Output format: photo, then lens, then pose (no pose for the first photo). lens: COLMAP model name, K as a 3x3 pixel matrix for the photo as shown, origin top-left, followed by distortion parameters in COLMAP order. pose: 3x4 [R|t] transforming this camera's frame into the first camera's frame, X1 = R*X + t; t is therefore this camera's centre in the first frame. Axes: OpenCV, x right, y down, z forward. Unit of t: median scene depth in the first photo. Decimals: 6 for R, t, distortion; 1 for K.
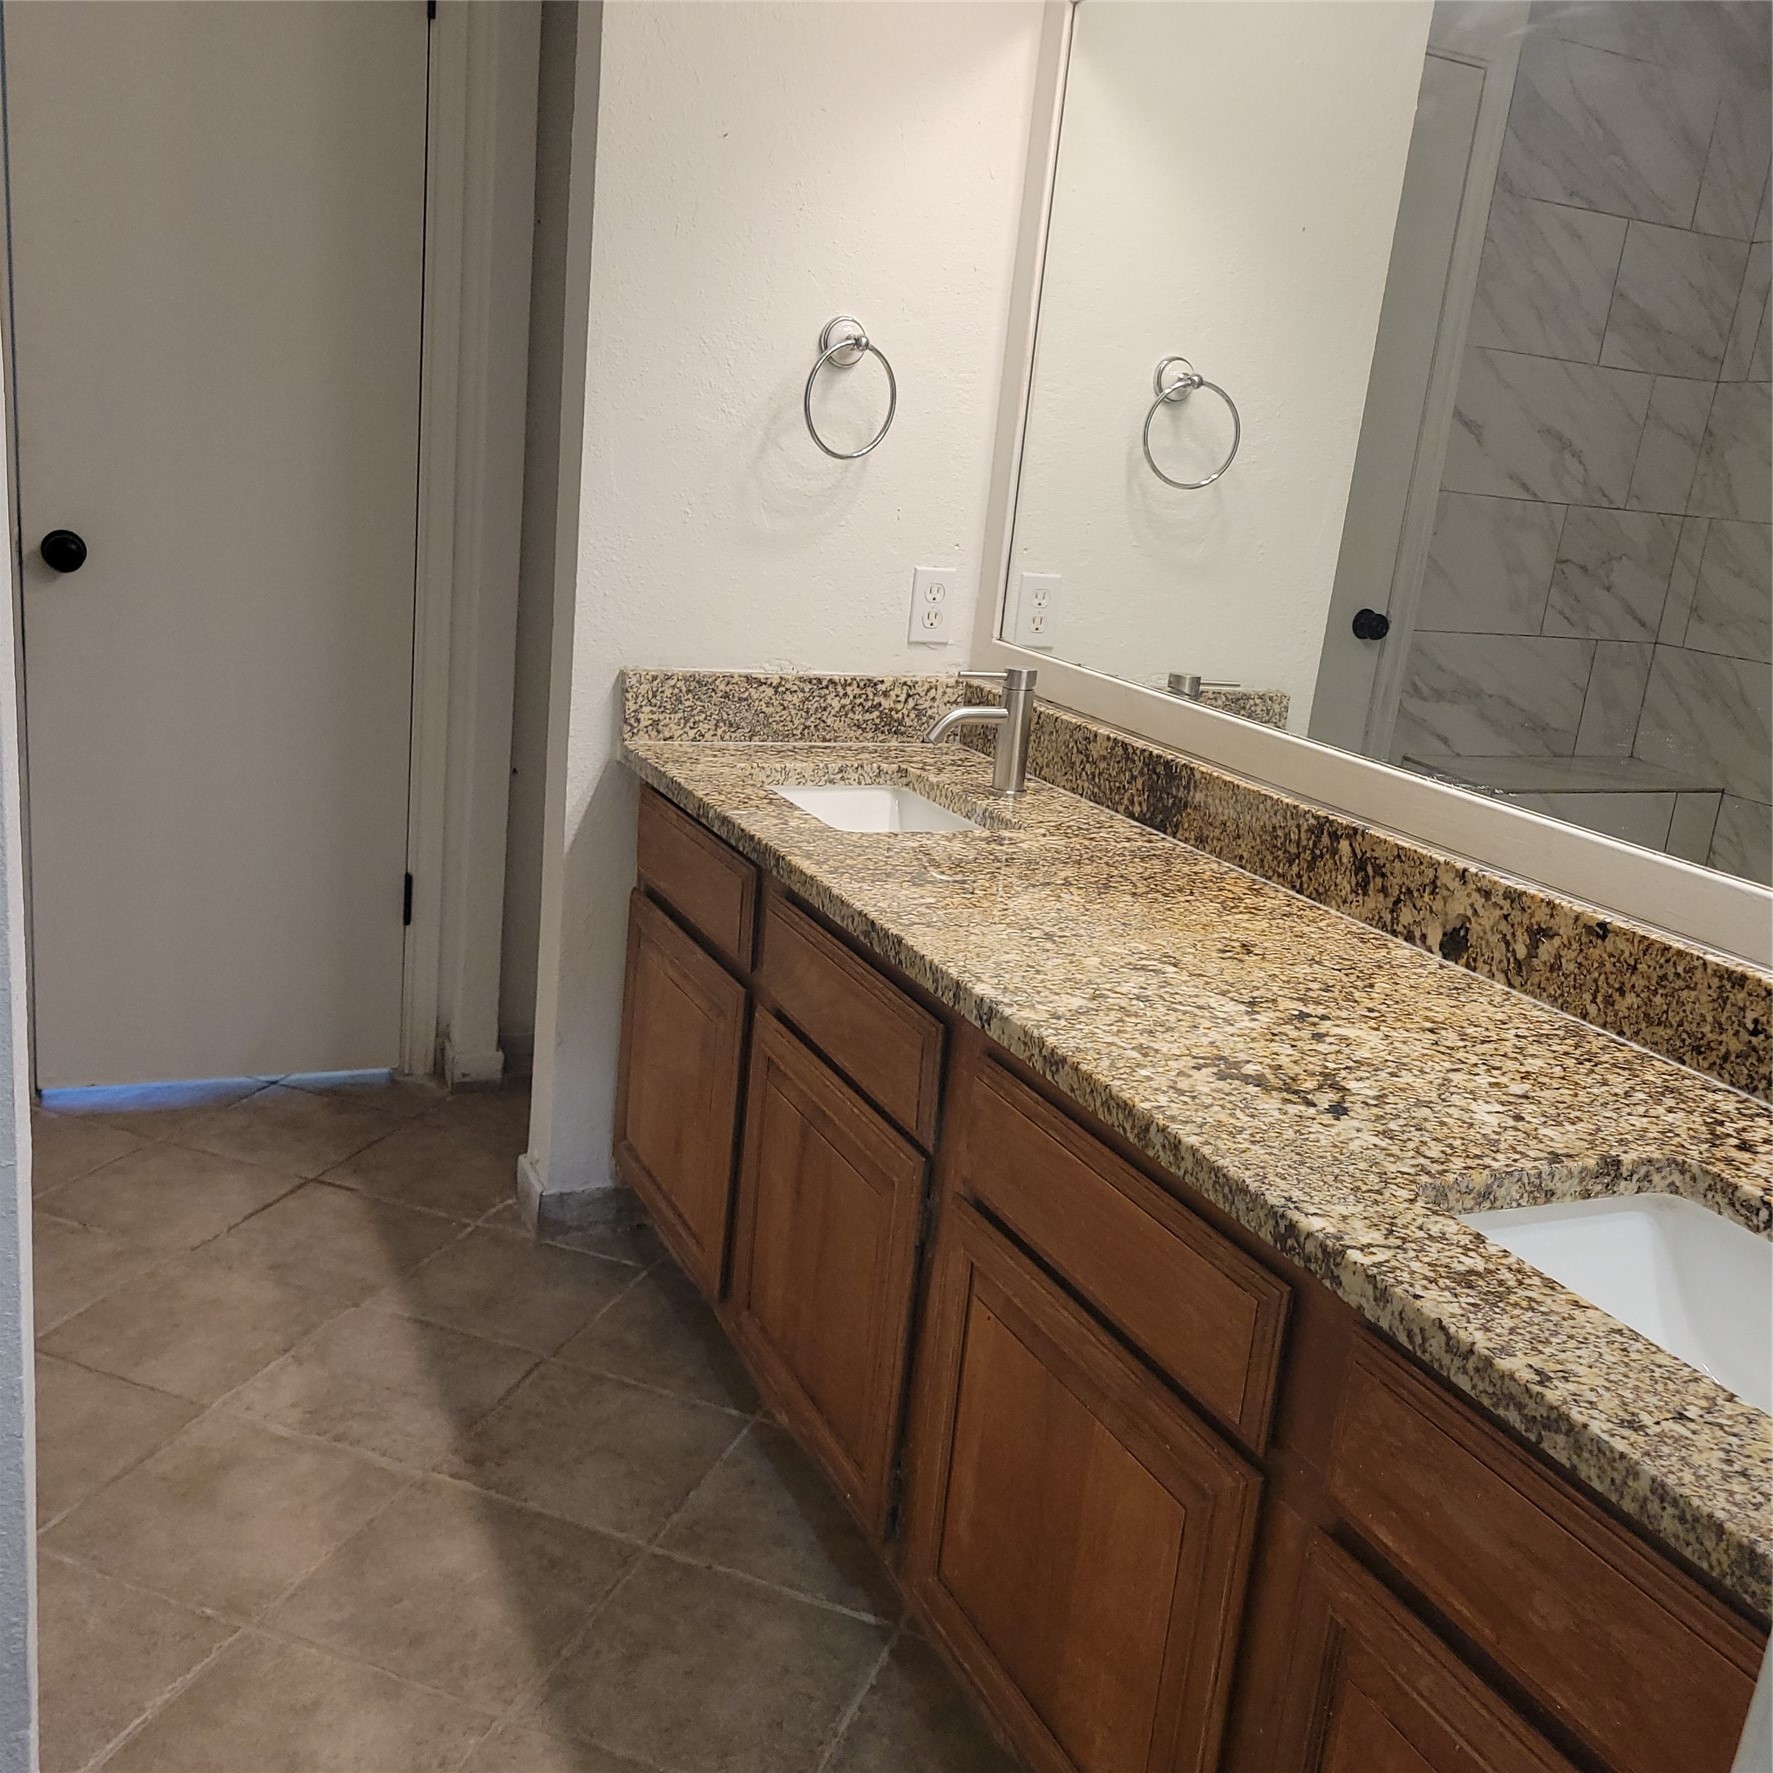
lens RADIAL K [[1730.4, 0, 884.2], [0, 1730.4, 895.2], [0, 0, 1]] dist [0.026960, 0.000000]
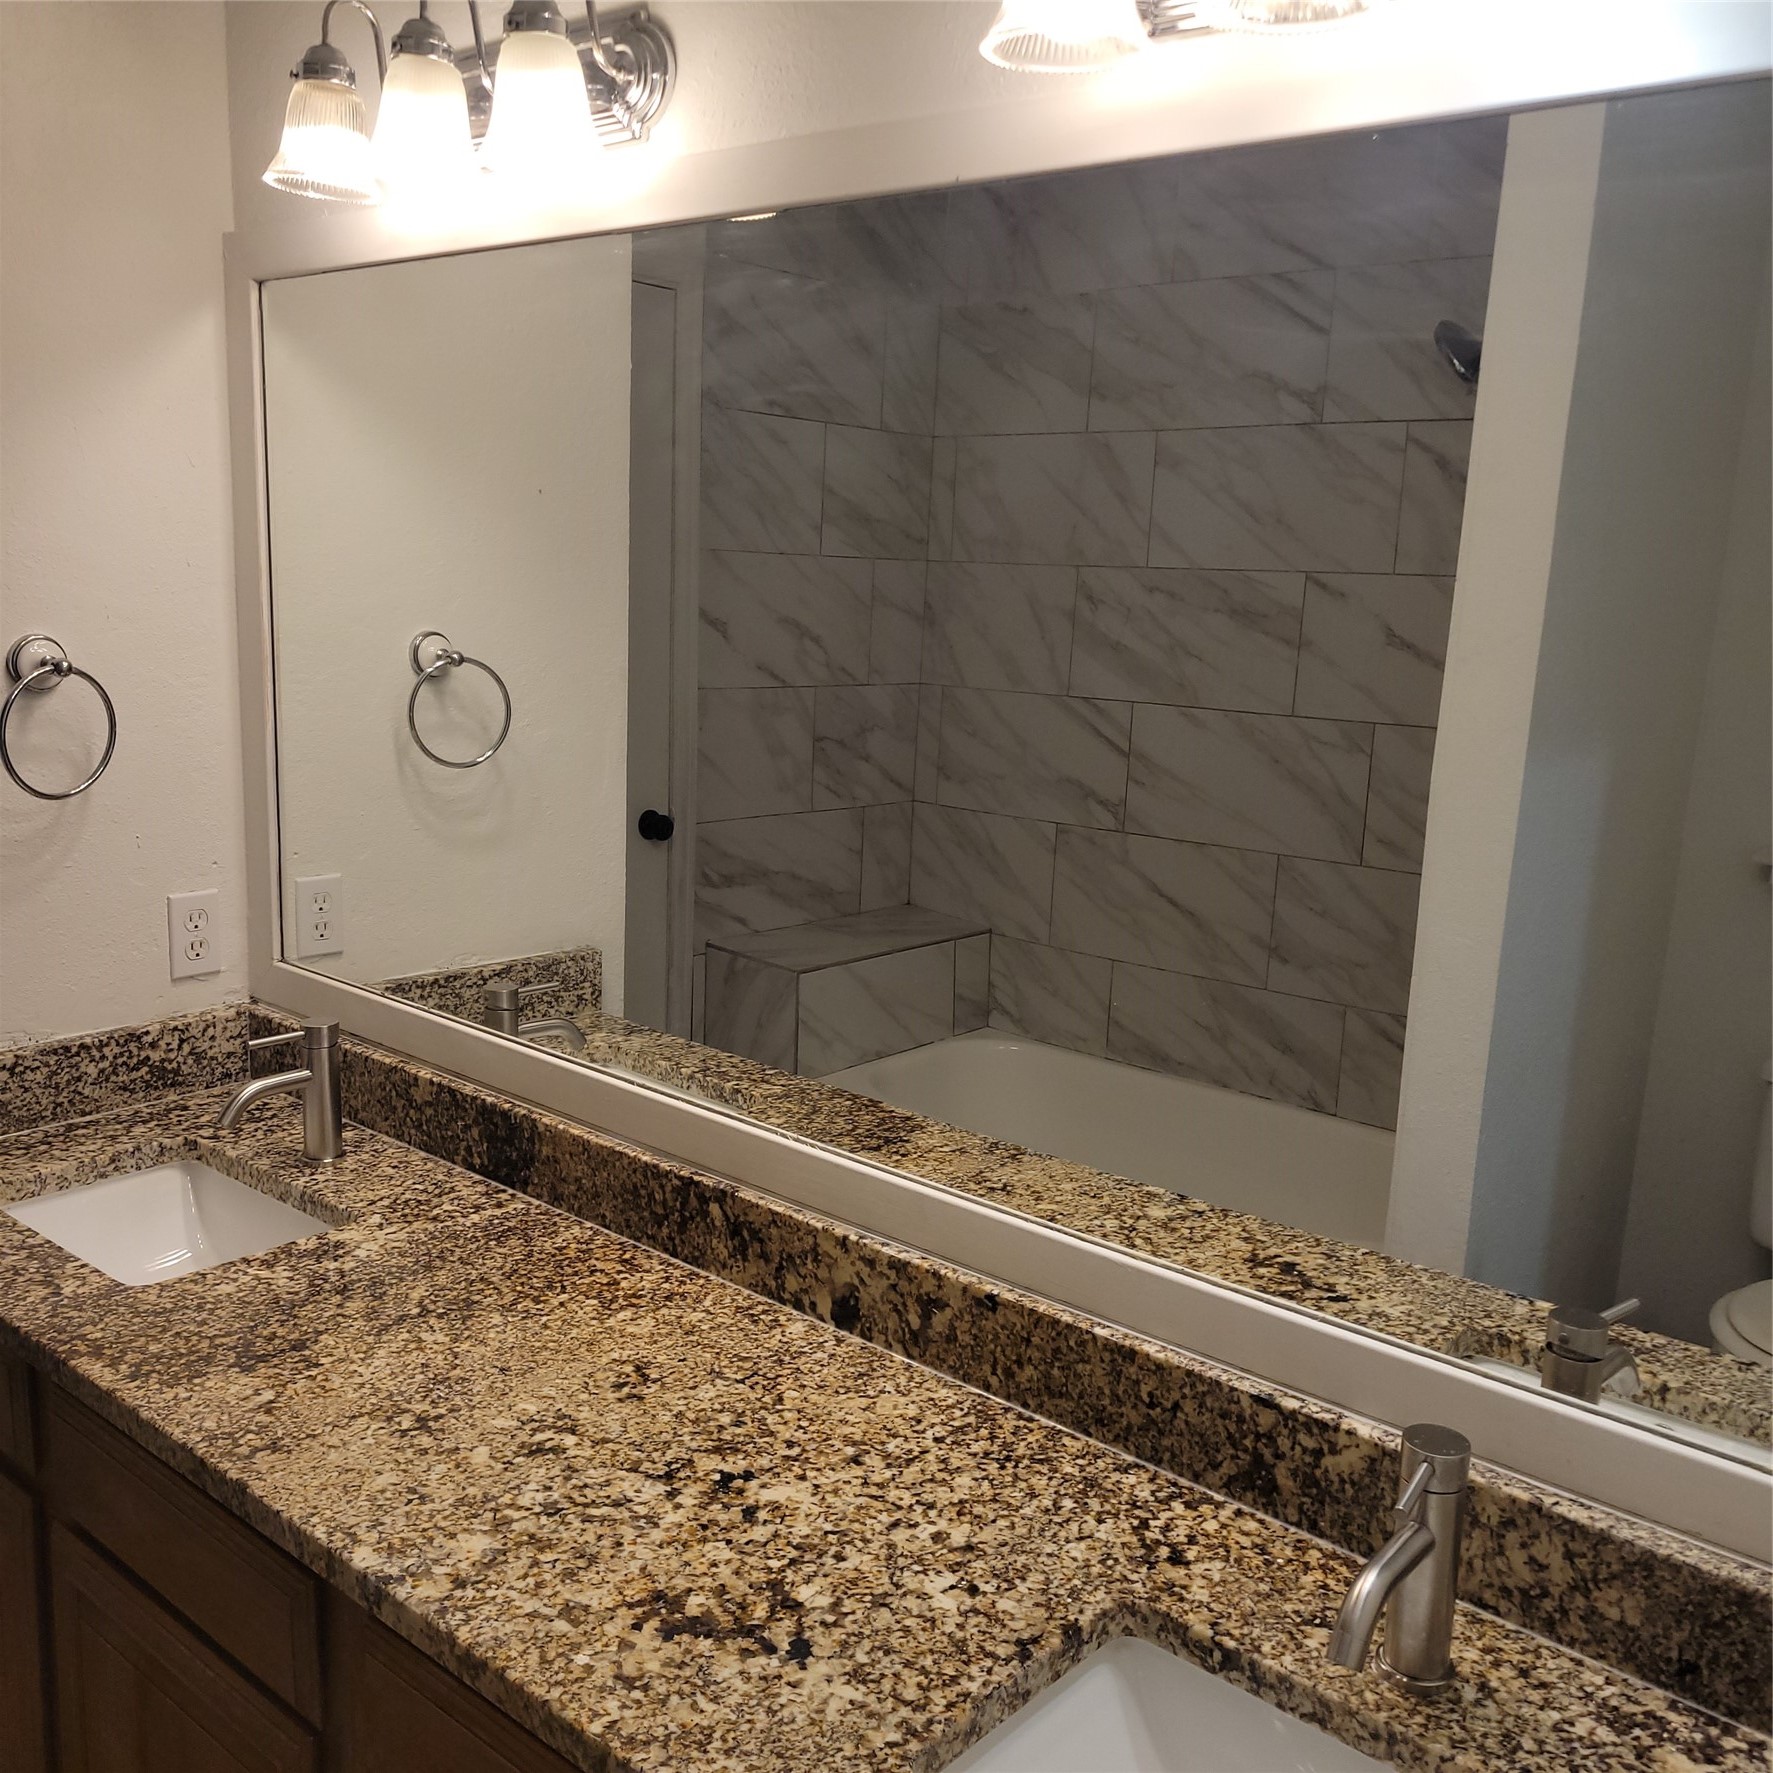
lens RADIAL K [[1730.4, 0, 893.9], [0, 1730.4, 880.3], [0, 0, 1]] dist [0.026960, 0.000000]
pose [[0.904632, -0.141188, 0.402127, -0.002928], [0.164291, 0.986135, -0.023357, -0.157008], [-0.393254, 0.087195, 0.915286, 0.068256]]
